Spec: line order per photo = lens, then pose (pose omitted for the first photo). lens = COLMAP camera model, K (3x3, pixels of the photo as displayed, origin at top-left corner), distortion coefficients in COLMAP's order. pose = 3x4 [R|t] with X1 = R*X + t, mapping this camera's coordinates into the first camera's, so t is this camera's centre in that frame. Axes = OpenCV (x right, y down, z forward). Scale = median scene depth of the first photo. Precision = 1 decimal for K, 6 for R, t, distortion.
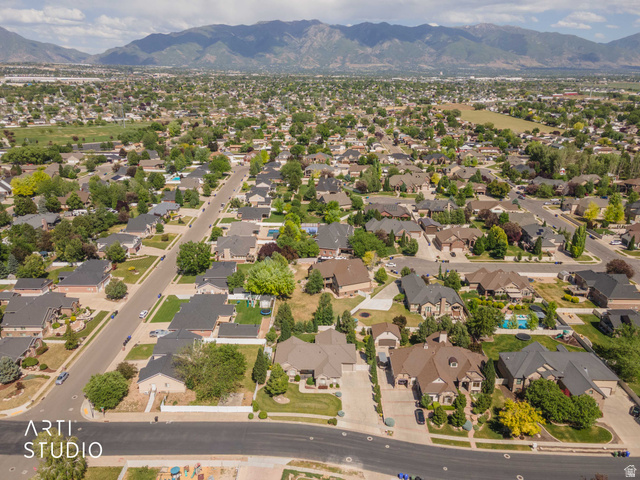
lens RADIAL K [[473.2, 0, 313.8], [0, 473.2, 216.1], [0, 0, 1]] dist [0.060382, -0.035227]
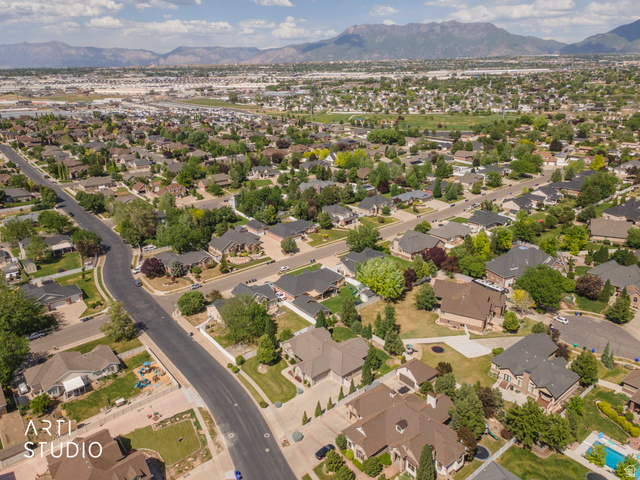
lens RADIAL K [[473.2, 0, 313.8], [0, 473.2, 216.1], [0, 0, 1]] dist [0.060382, -0.035227]
pose [[0.638478, 0.219952, -0.737541, 0.688834], [-0.207768, 0.971973, 0.110004, -0.089714], [0.741065, 0.083003, 0.666283, 0.318682]]
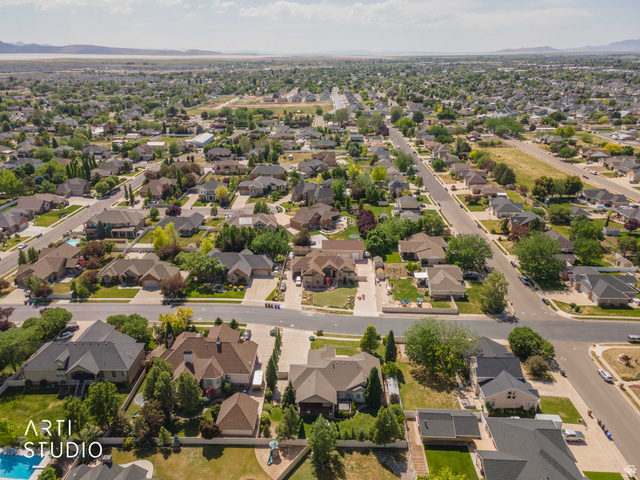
lens RADIAL K [[473.2, 0, 313.8], [0, 473.2, 216.1], [0, 0, 1]] dist [0.060382, -0.035227]
pose [[-0.999829, -0.000948, 0.018476, 0.028415], [0.010040, 0.811003, 0.584955, -0.476754], [-0.015539, 0.585041, -0.810855, 1.615009]]
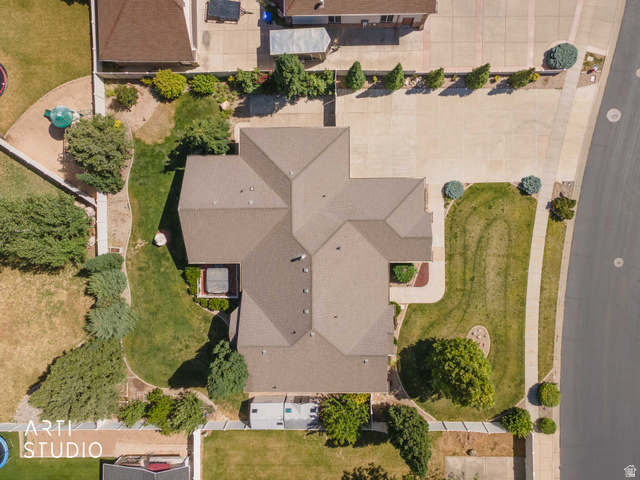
lens RADIAL K [[473.2, 0, 313.8], [0, 473.2, 216.1], [0, 0, 1]] dist [0.060382, -0.035227]
pose [[-0.024441, -0.999466, -0.021691, 0.041356], [0.309188, -0.028191, 0.950583, 0.005170], [-0.950687, 0.016527, 0.309712, 0.948061]]
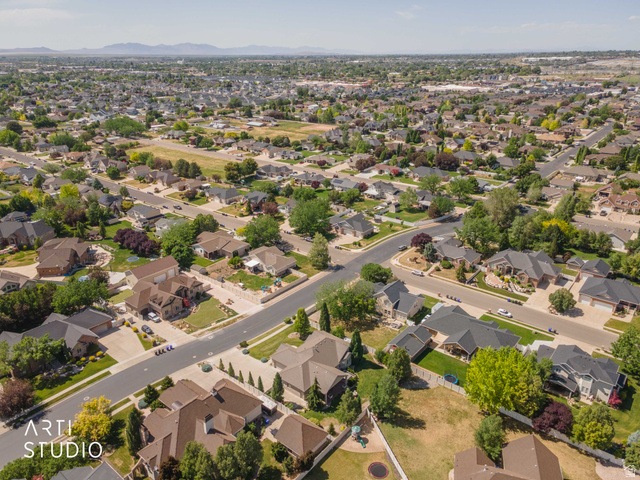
lens RADIAL K [[473.2, 0, 313.8], [0, 473.2, 216.1], [0, 0, 1]] dist [0.060382, -0.035227]
pose [[-0.622633, 0.257940, -0.738780, 0.647746], [-0.222958, 0.846499, 0.483455, -0.407960], [0.750079, 0.465732, -0.469548, 1.366532]]
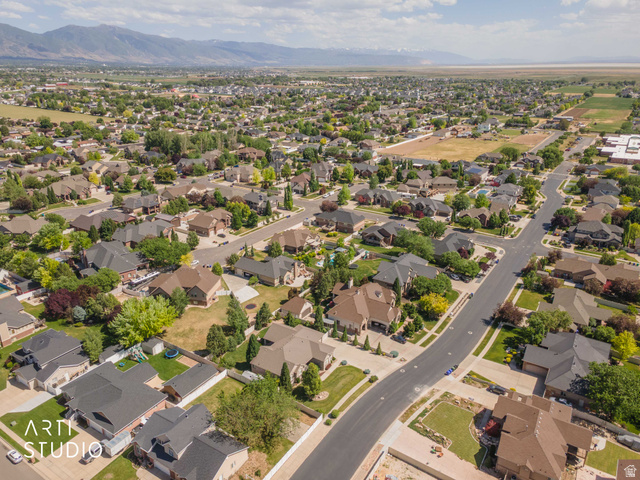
lens RADIAL K [[473.2, 0, 313.8], [0, 473.2, 216.1], [0, 0, 1]] dist [0.060382, -0.035227]
pose [[0.535774, -0.257535, 0.804128, -0.724577], [0.242862, 0.959109, 0.145356, -0.108220], [-0.808680, 0.117414, 0.576411, 0.384984]]
